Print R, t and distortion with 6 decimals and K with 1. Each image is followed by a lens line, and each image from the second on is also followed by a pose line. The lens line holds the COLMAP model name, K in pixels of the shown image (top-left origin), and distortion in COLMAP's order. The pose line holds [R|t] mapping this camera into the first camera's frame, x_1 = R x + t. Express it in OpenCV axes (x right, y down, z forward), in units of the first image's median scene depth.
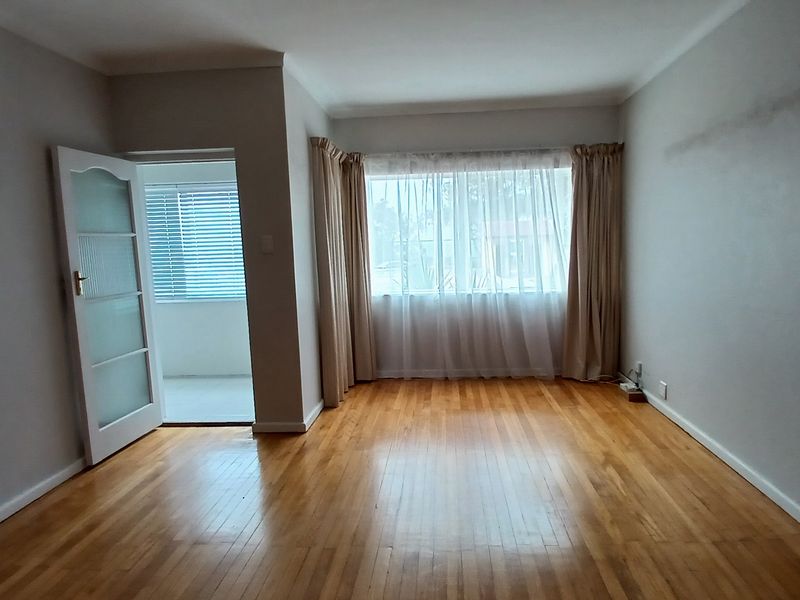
lens RADIAL K [[537.5, 0, 413.5], [0, 537.5, 315.4], [0, 0, 1]] dist [0.017216, 0.000822]
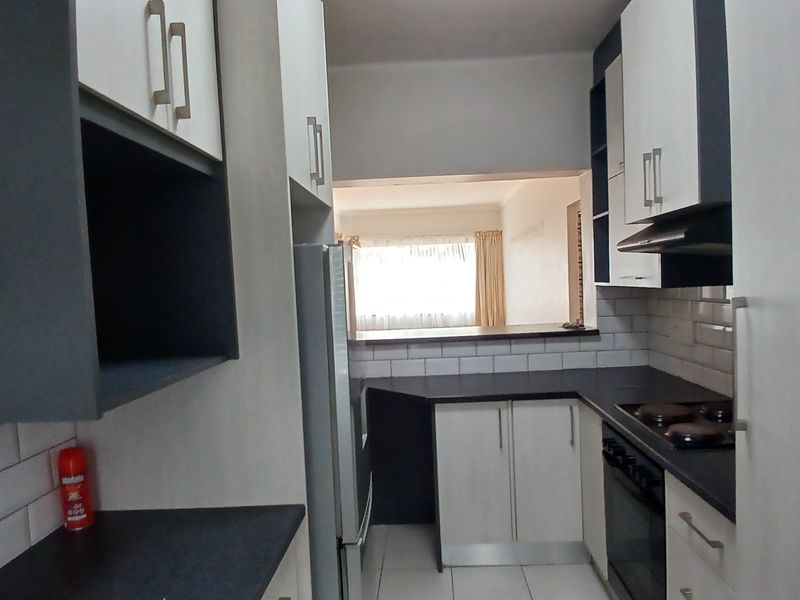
lens RADIAL K [[537.5, 0, 413.5], [0, 537.5, 315.4], [0, 0, 1]] dist [0.017216, 0.000822]
pose [[0.999398, -0.014998, 0.031288, 0.026571], [0.017004, 0.997747, -0.064896, 0.086864], [-0.030244, 0.065389, 0.997401, -0.822693]]
